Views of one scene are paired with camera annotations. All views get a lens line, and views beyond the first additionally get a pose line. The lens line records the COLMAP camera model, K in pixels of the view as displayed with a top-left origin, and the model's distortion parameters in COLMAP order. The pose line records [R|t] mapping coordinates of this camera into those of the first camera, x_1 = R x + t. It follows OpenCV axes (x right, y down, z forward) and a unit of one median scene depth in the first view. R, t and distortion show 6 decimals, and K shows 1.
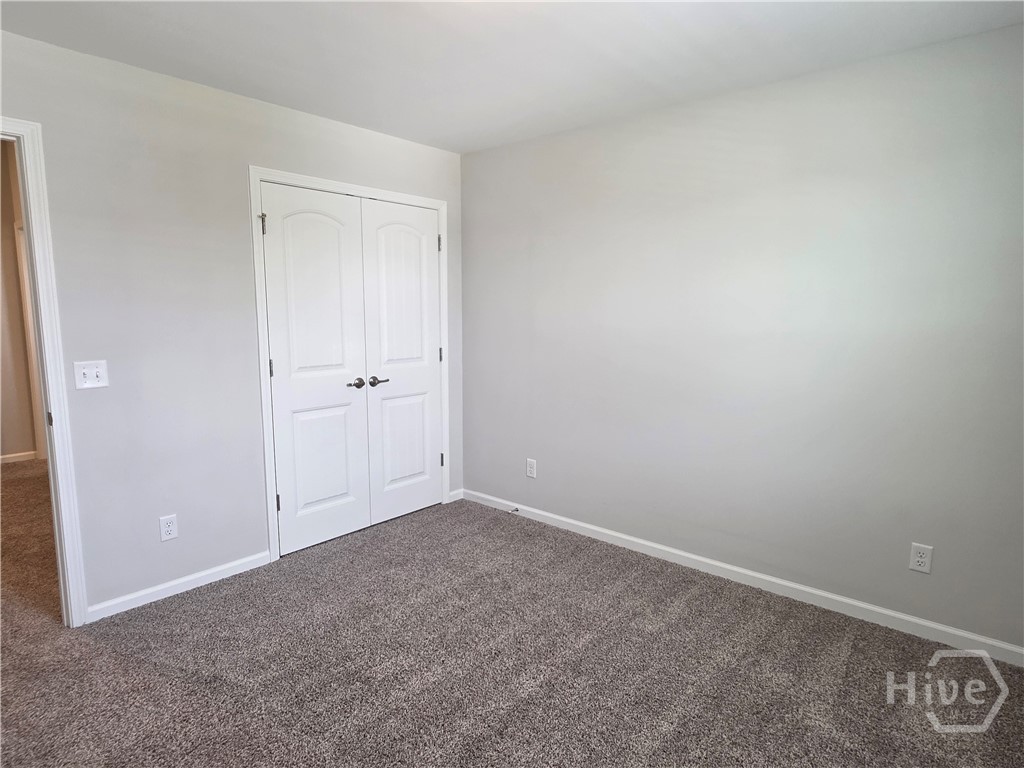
lens RADIAL K [[588.9, 0, 512.0], [0, 588.9, 384.0], [0, 0, 1]] dist [0.001649, 0.000179]
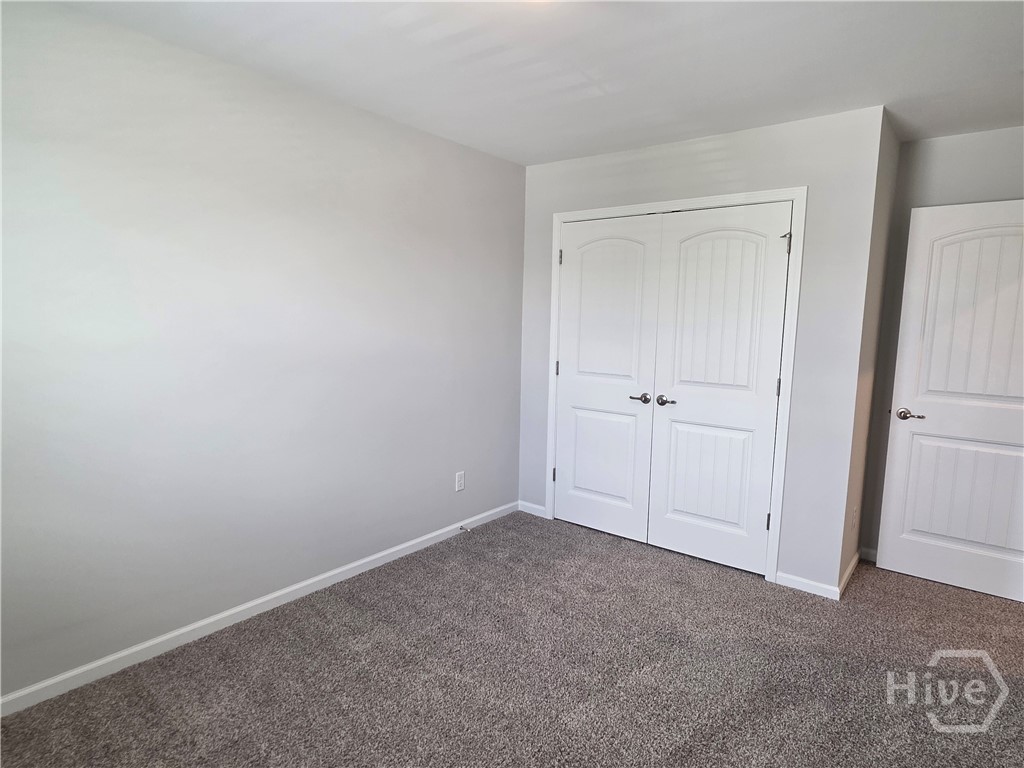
lens RADIAL K [[588.9, 0, 512.0], [0, 588.9, 384.0], [0, 0, 1]] dist [0.001649, 0.000179]
pose [[0.053394, 0.134182, -0.989517, 0.734947], [-0.135999, 0.982675, 0.125916, -0.123413], [0.989269, 0.127850, 0.070718, 0.709248]]
